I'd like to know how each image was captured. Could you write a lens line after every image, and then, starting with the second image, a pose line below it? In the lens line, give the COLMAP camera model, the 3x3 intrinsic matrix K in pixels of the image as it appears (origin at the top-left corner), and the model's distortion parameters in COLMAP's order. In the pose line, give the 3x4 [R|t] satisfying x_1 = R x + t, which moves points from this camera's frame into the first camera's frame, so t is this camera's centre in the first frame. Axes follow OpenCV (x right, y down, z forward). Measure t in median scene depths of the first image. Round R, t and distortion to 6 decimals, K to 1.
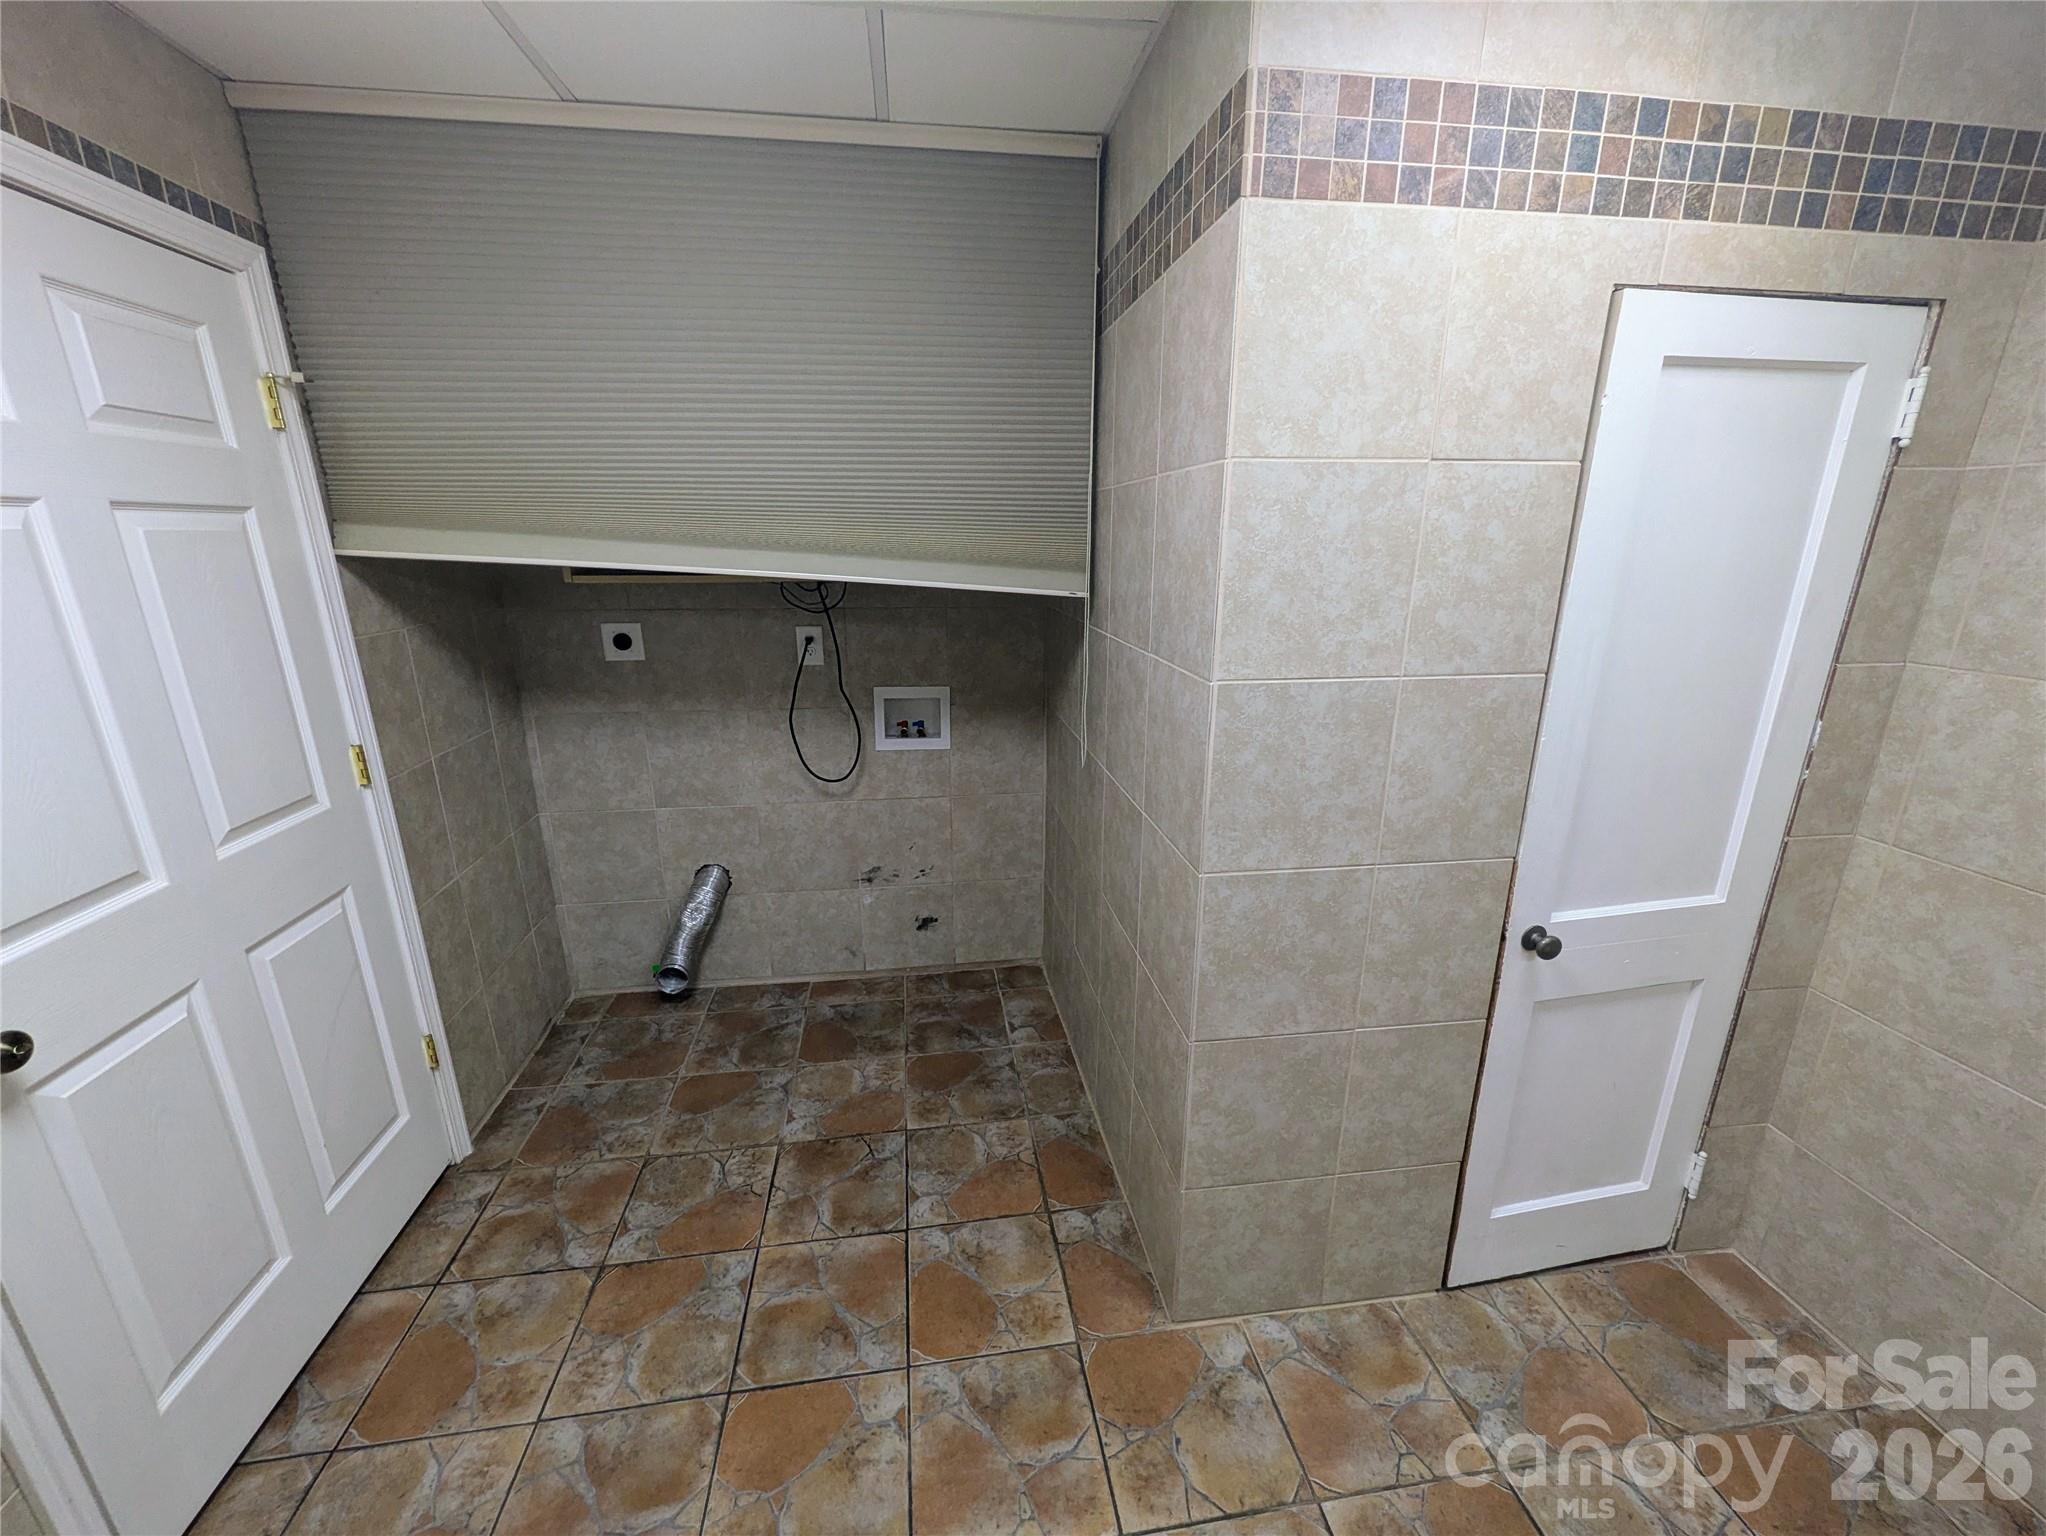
lens RADIAL K [[815.8, 0, 1023.1], [0, 815.8, 771.1], [0, 0, 1]] dist [0.002149, 0.000166]
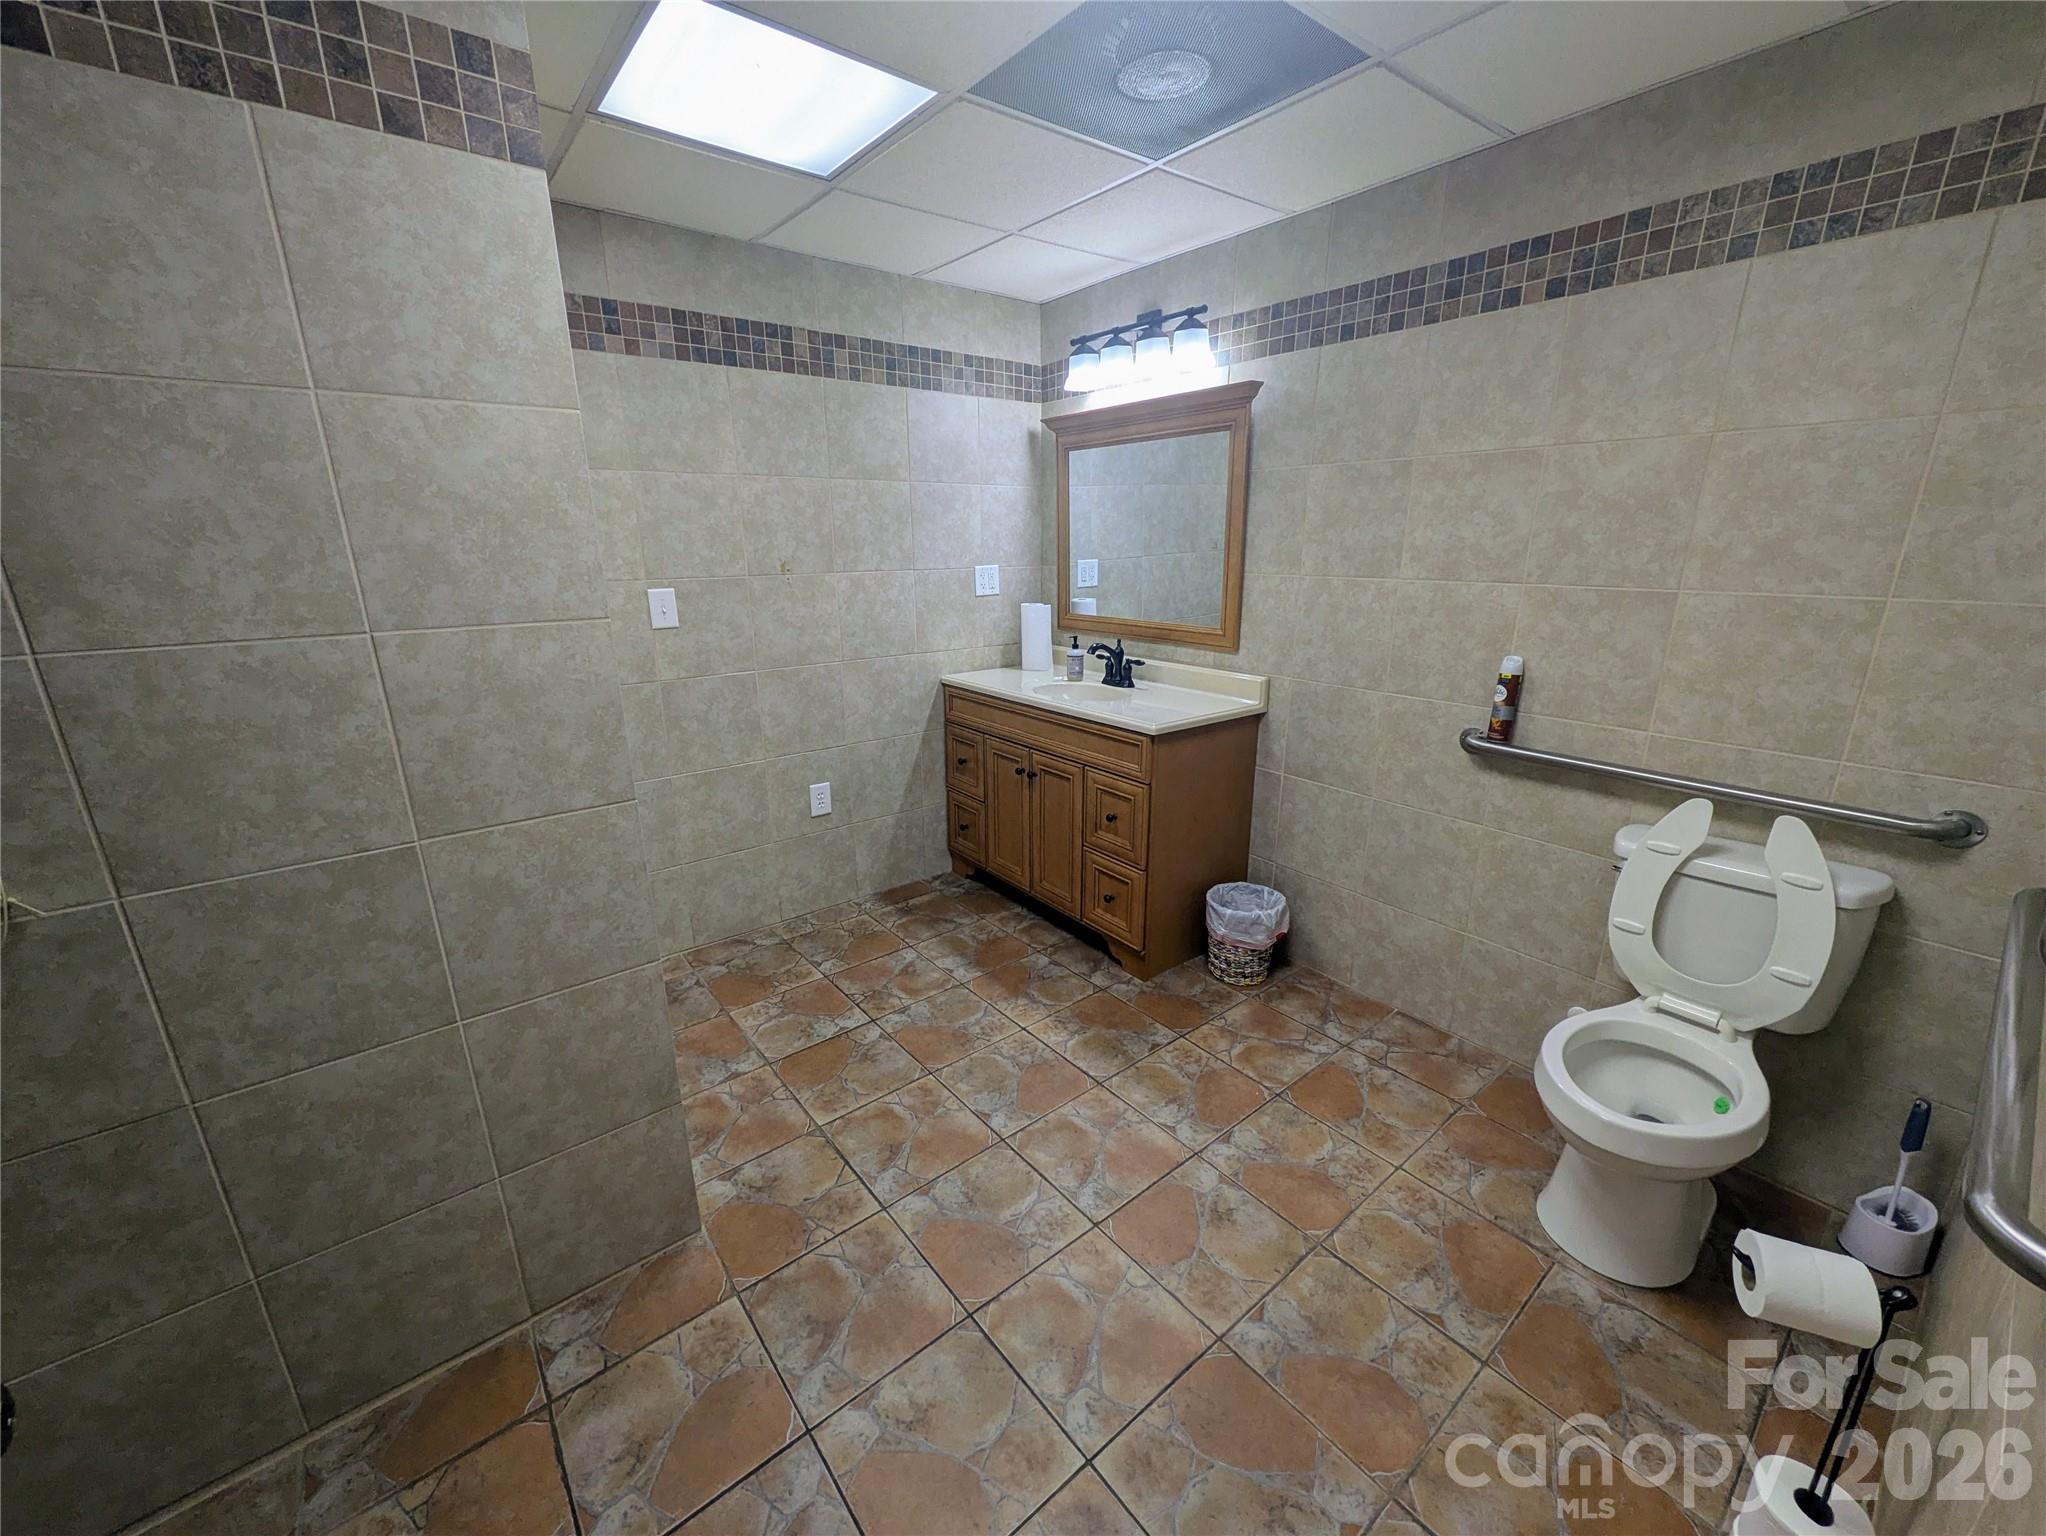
lens RADIAL K [[815.8, 0, 1025.3], [0, 815.8, 768.4], [0, 0, 1]] dist [0.002149, 0.000166]
pose [[-0.502725, -0.231617, 0.832839, -0.844660], [0.259499, 0.878567, 0.400974, -0.186498], [-0.824577, 0.417700, -0.381573, 0.873803]]
